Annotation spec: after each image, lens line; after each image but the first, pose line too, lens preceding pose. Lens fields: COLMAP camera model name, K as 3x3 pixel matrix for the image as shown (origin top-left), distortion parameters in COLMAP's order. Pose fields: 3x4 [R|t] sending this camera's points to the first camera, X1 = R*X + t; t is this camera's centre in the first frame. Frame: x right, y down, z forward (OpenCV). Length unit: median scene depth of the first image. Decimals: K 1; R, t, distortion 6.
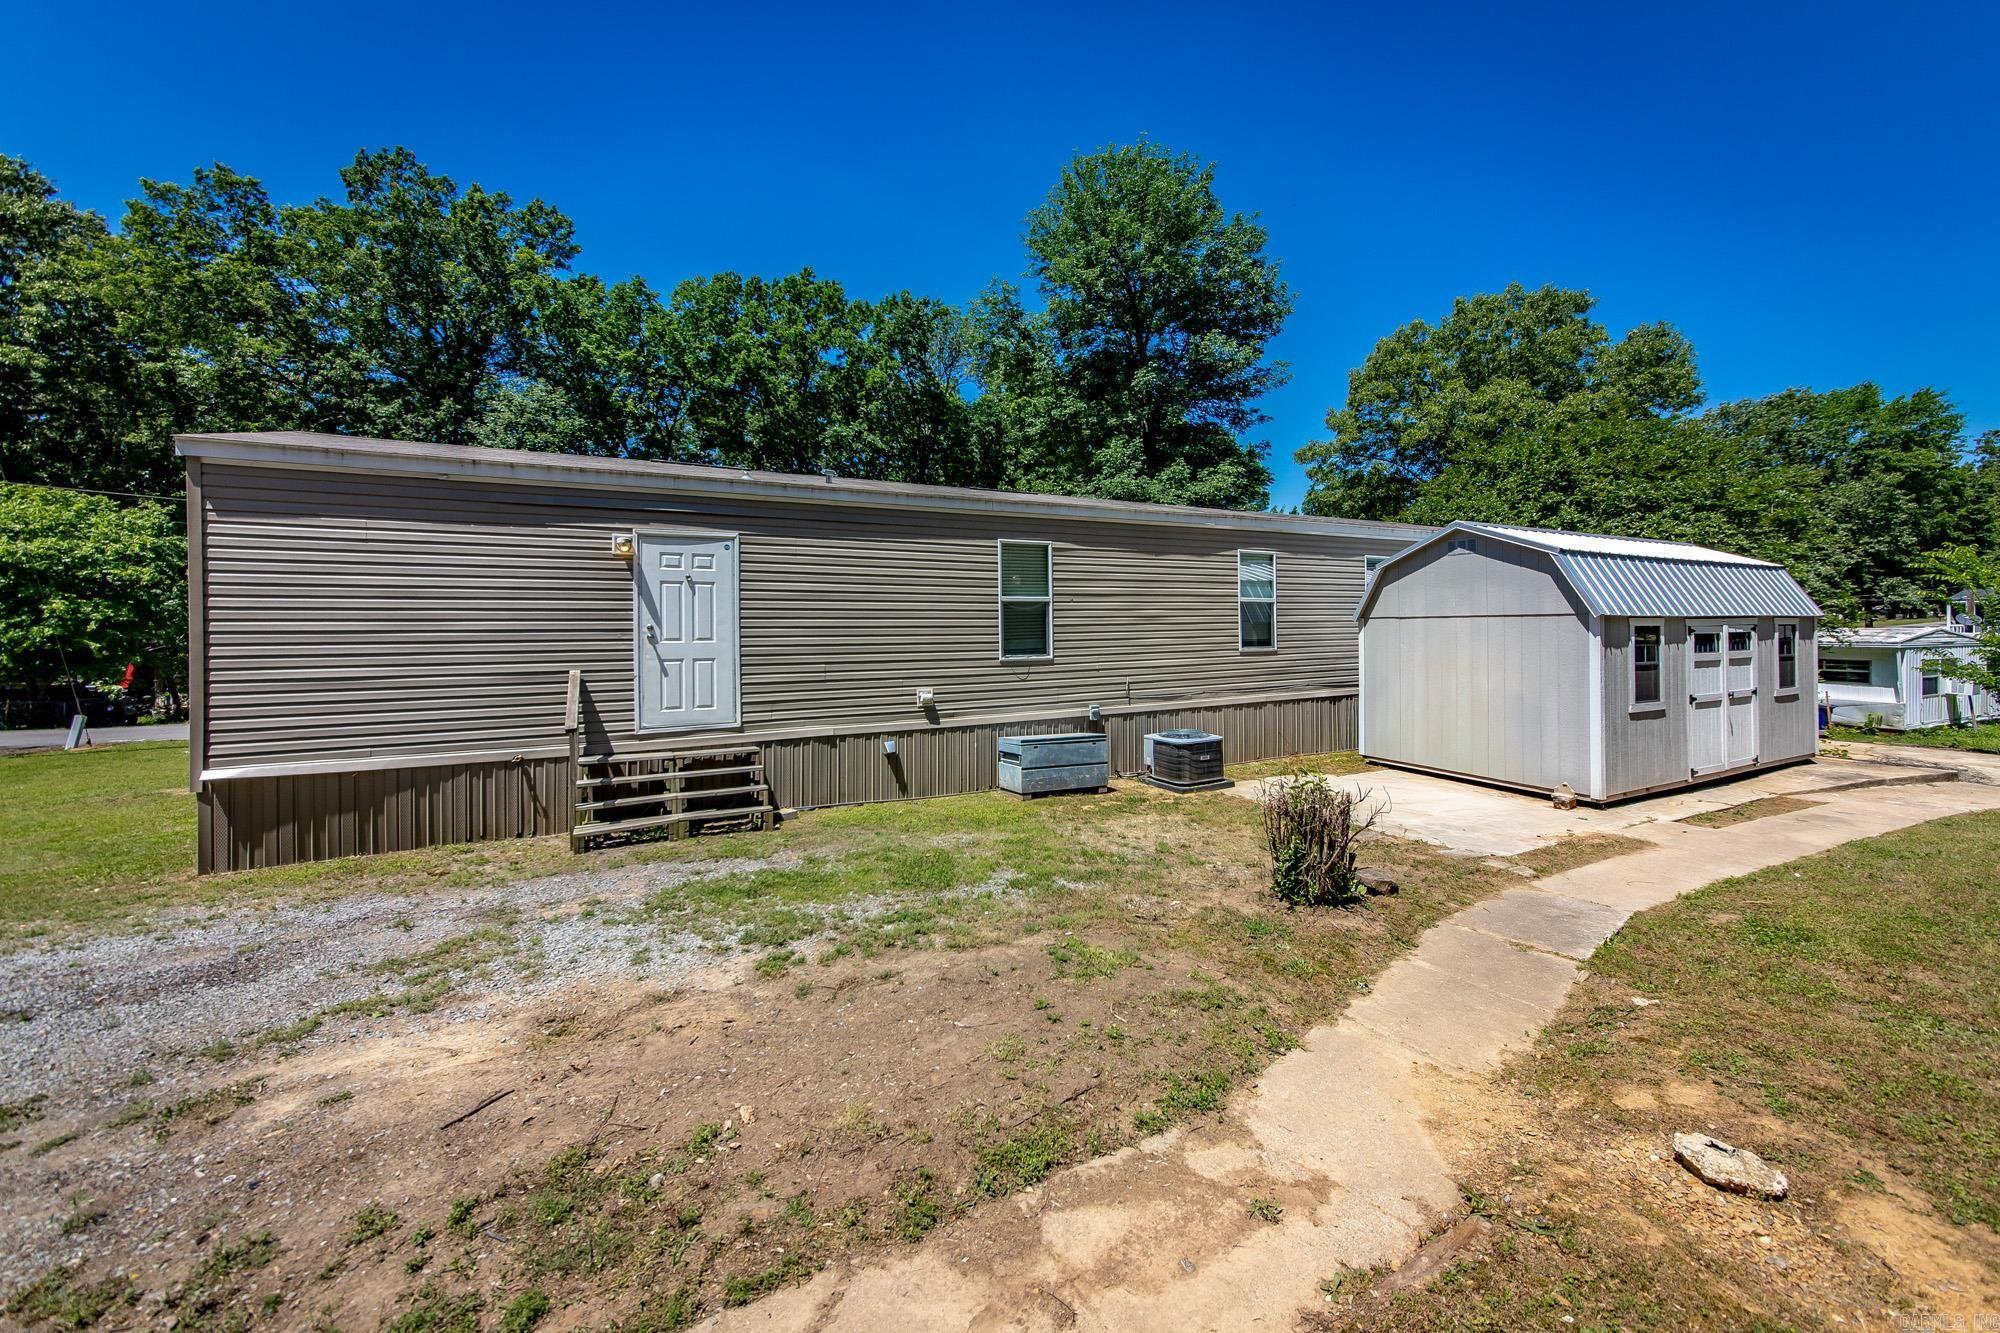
lens RADIAL K [[750.5, 0, 1002.9], [0, 750.5, 630.7], [0, 0, 1]] dist [0.001086, -0.000038]
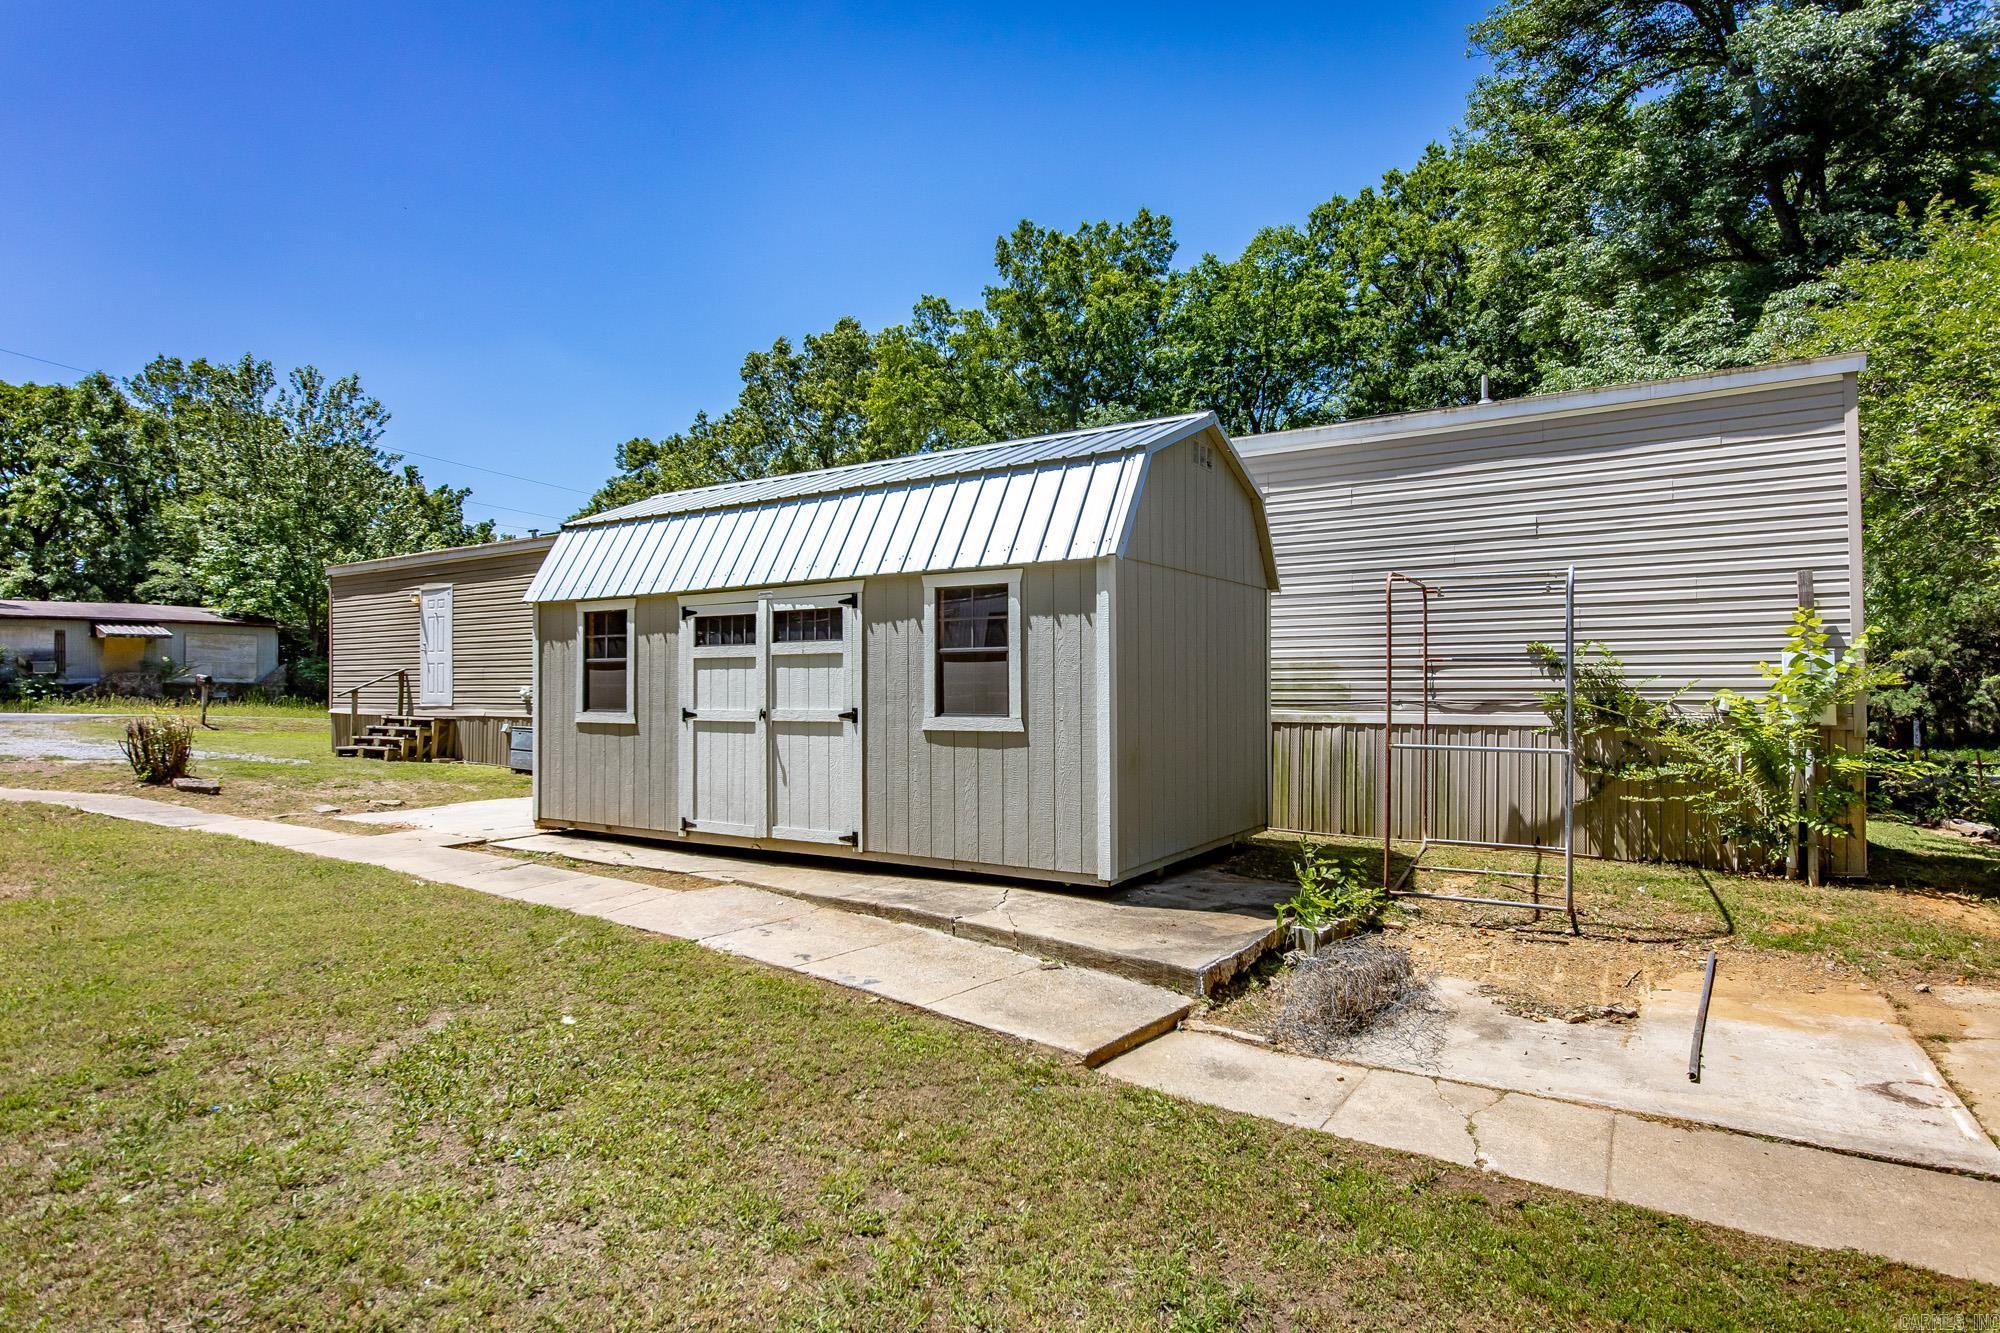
lens RADIAL K [[1125.0, 0, 1000.0], [0, 1125.0, 666.5], [0, 0, 1]] dist [0.059491, 0.000147]
pose [[0.453990, -0.009143, -0.890960, 1.923553], [0.002713, 0.999957, -0.008879, 0.057021], [0.891003, 0.001614, 0.453995, 0.778286]]
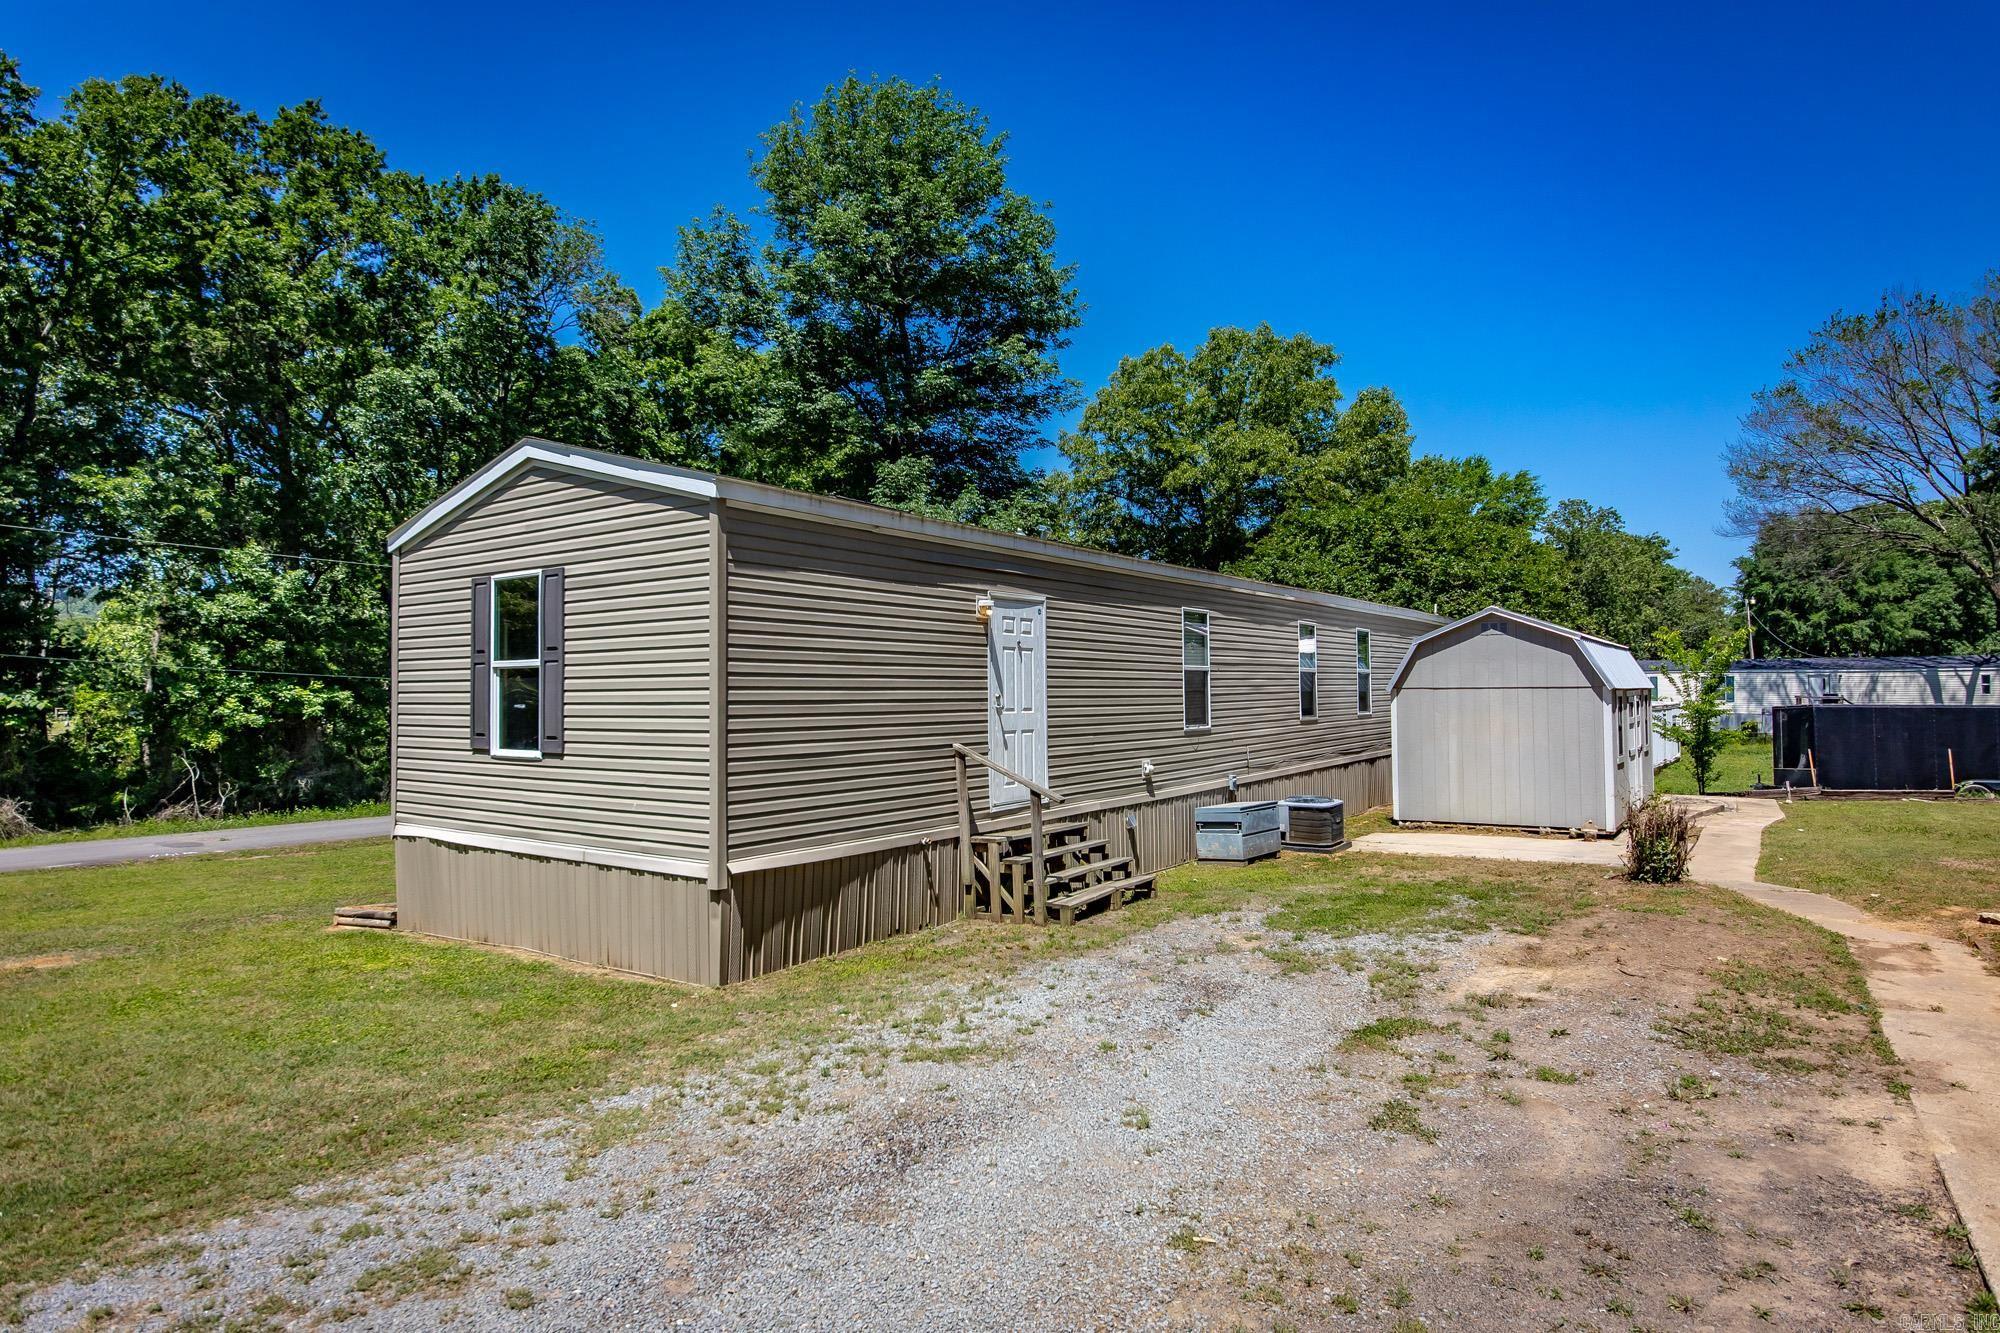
lens RADIAL K [[1103.0, 0, 1000.0], [0, 1103.0, 666.5], [0, 0, 1]] dist [-0.004121, -0.000921]
pose [[0.887749, 0.014269, 0.460107, -0.866232], [-0.000803, 0.999566, -0.029450, -0.001206], [-0.460328, 0.025775, 0.887375, -0.168968]]
